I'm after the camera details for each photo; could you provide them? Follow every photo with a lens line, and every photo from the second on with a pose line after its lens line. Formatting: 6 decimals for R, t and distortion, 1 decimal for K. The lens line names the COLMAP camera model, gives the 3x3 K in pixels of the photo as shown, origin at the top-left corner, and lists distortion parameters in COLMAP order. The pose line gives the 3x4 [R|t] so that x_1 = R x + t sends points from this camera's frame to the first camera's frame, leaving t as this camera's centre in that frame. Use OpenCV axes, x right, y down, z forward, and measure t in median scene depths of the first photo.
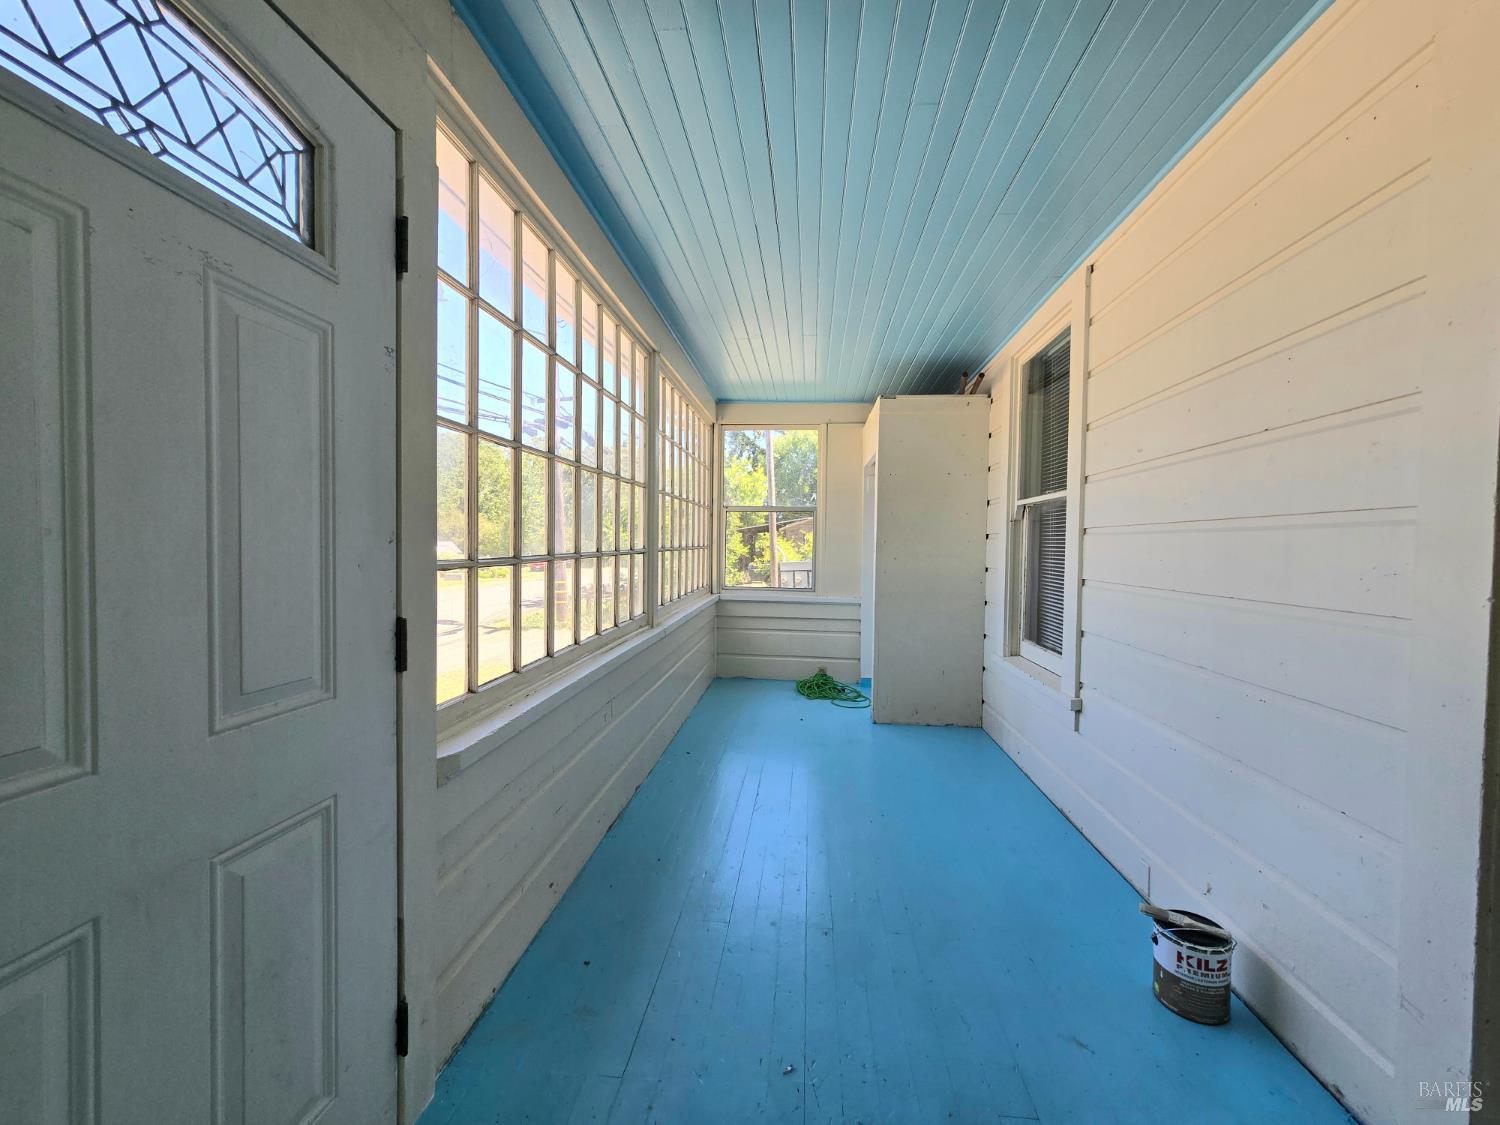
lens RADIAL K [[616.9, 0, 750.0], [0, 616.9, 562.5], [0, 0, 1]] dist [0.000432, 0.000622]
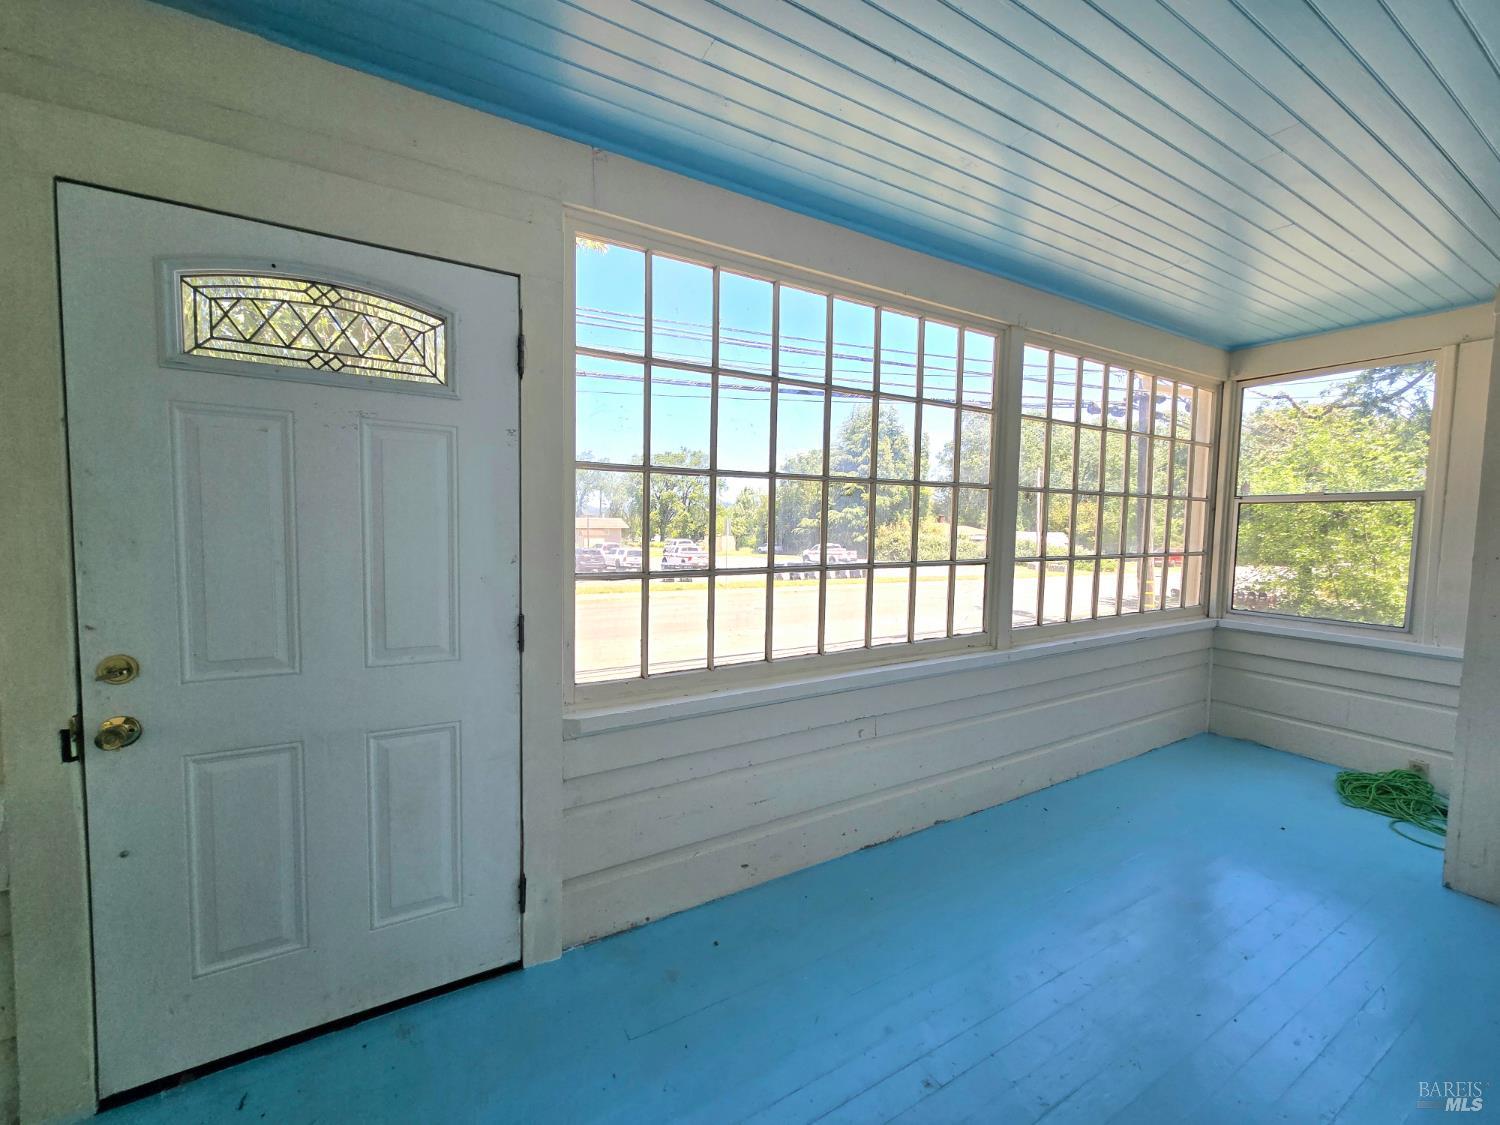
lens RADIAL K [[616.9, 0, 750.0], [0, 616.9, 562.5], [0, 0, 1]] dist [0.000432, 0.000622]
pose [[0.587998, 0.042693, -0.807735, 0.915381], [-0.029733, 0.999072, 0.031162, -0.092696], [0.808316, 0.005693, 0.588721, 0.582289]]
